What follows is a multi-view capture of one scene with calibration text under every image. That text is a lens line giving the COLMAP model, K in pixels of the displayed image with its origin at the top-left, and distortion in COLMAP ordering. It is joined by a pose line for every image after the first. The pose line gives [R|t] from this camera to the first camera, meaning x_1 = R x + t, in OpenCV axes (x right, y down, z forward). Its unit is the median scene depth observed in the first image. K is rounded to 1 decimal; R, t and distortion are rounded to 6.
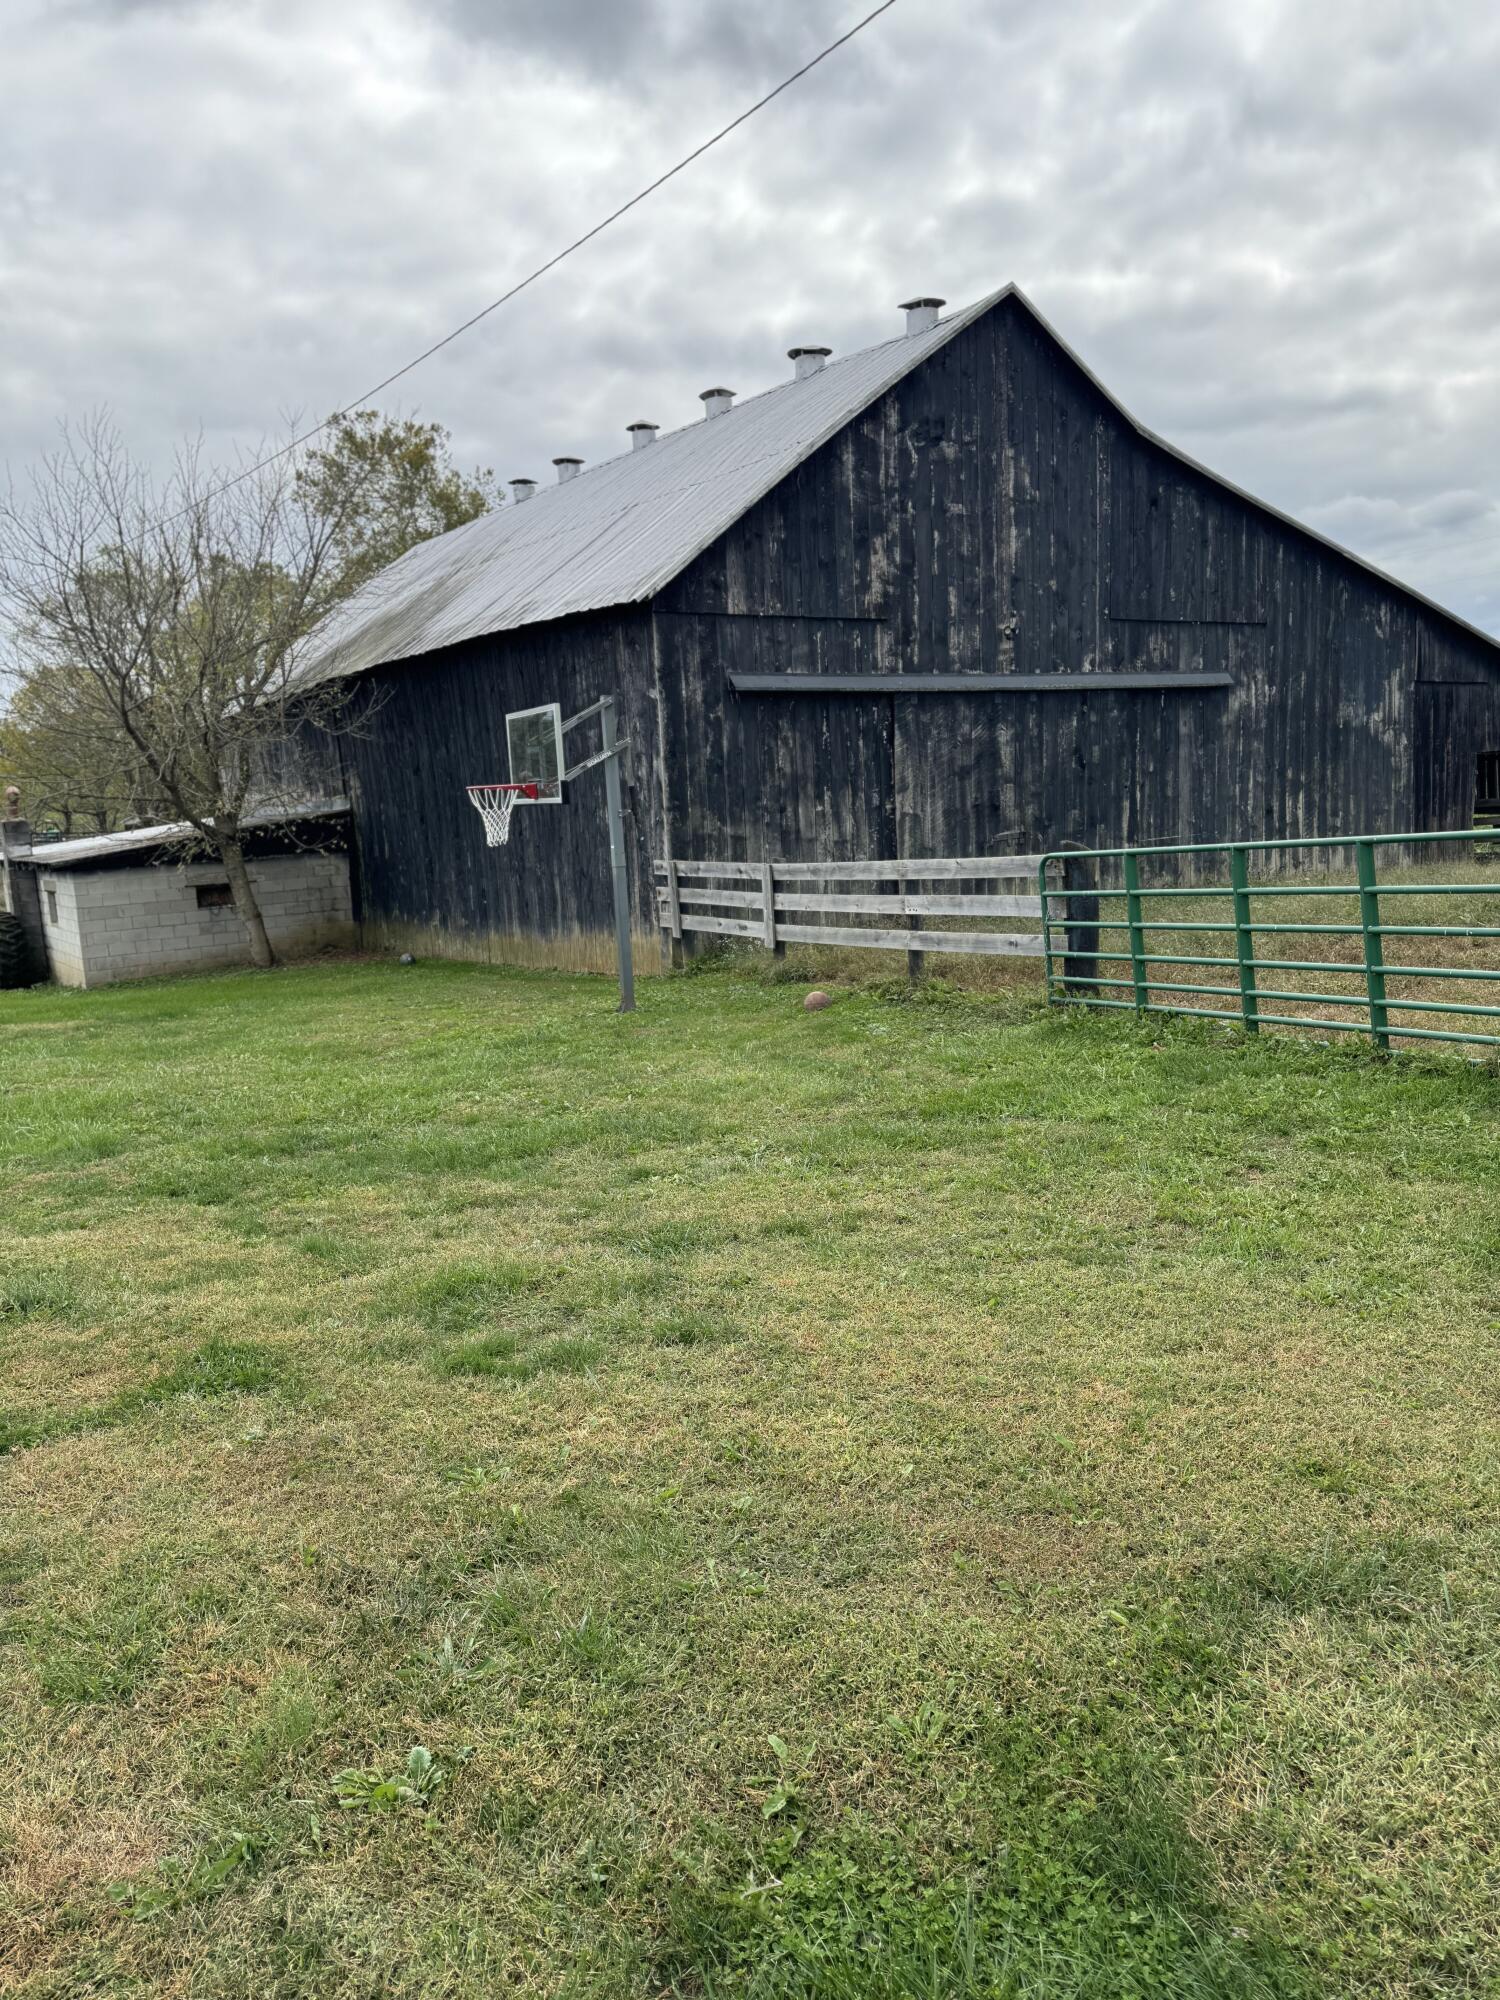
lens RADIAL K [[1407.6, 0, 751.6], [0, 1407.6, 999.6], [0, 0, 1]] dist [0.032595, -0.035669]
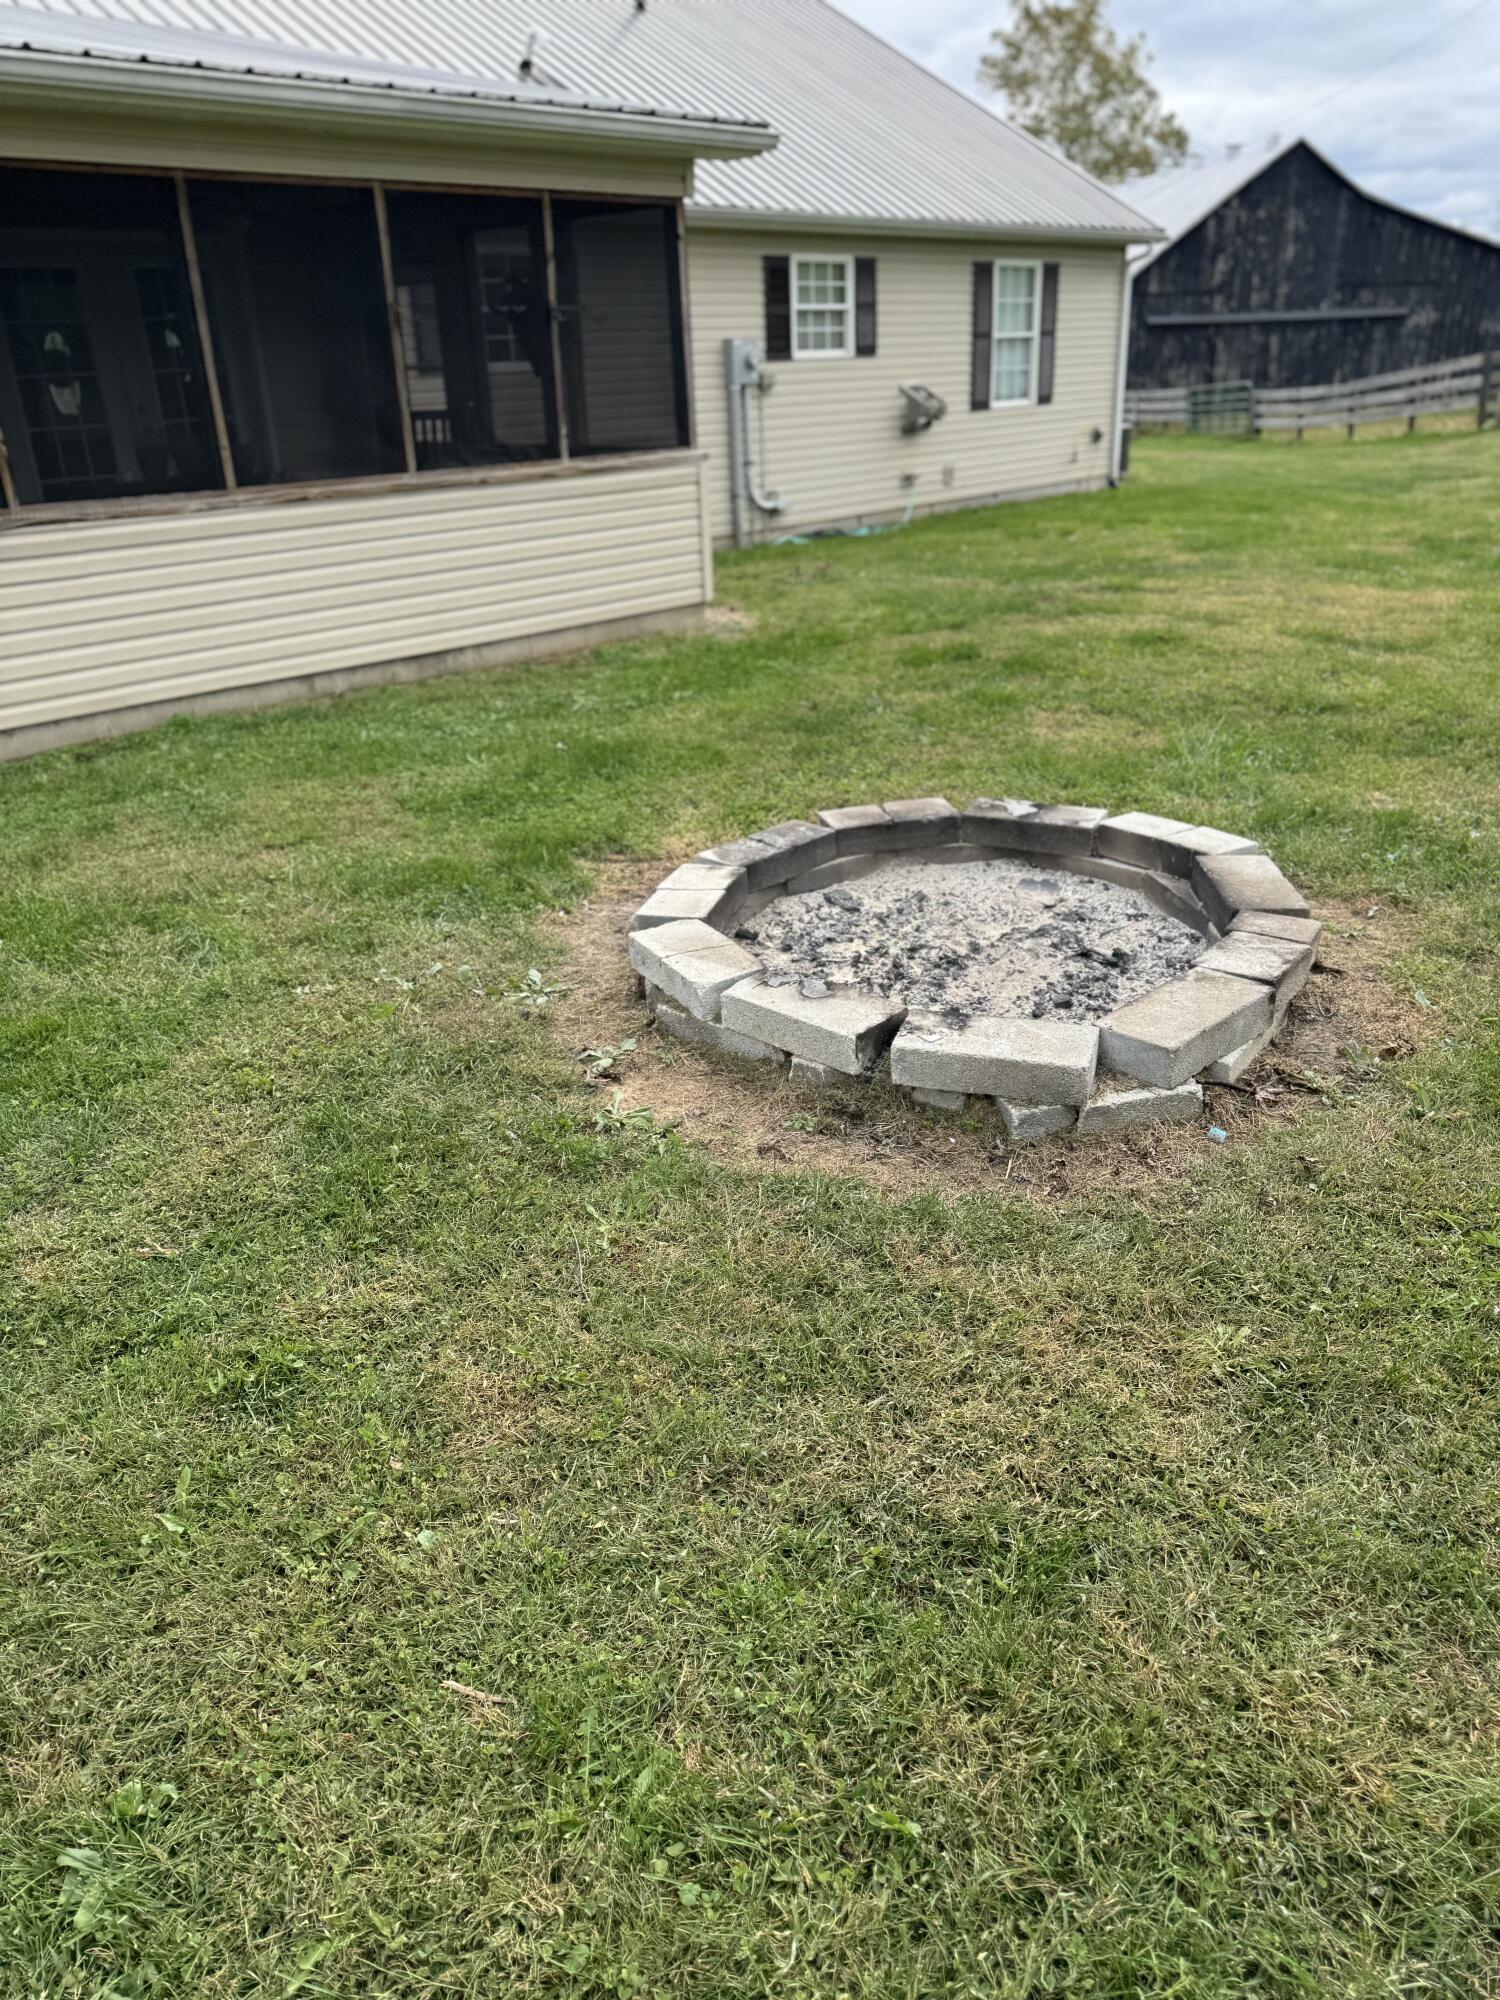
lens RADIAL K [[1407.6, 0, 755.2], [0, 1407.6, 1002.5], [0, 0, 1]] dist [0.032595, -0.035669]
pose [[0.914051, 0.188840, -0.358957, 0.422563], [-0.072703, 0.946952, 0.313042, 0.173993], [0.399030, -0.260039, 0.879292, -1.637531]]
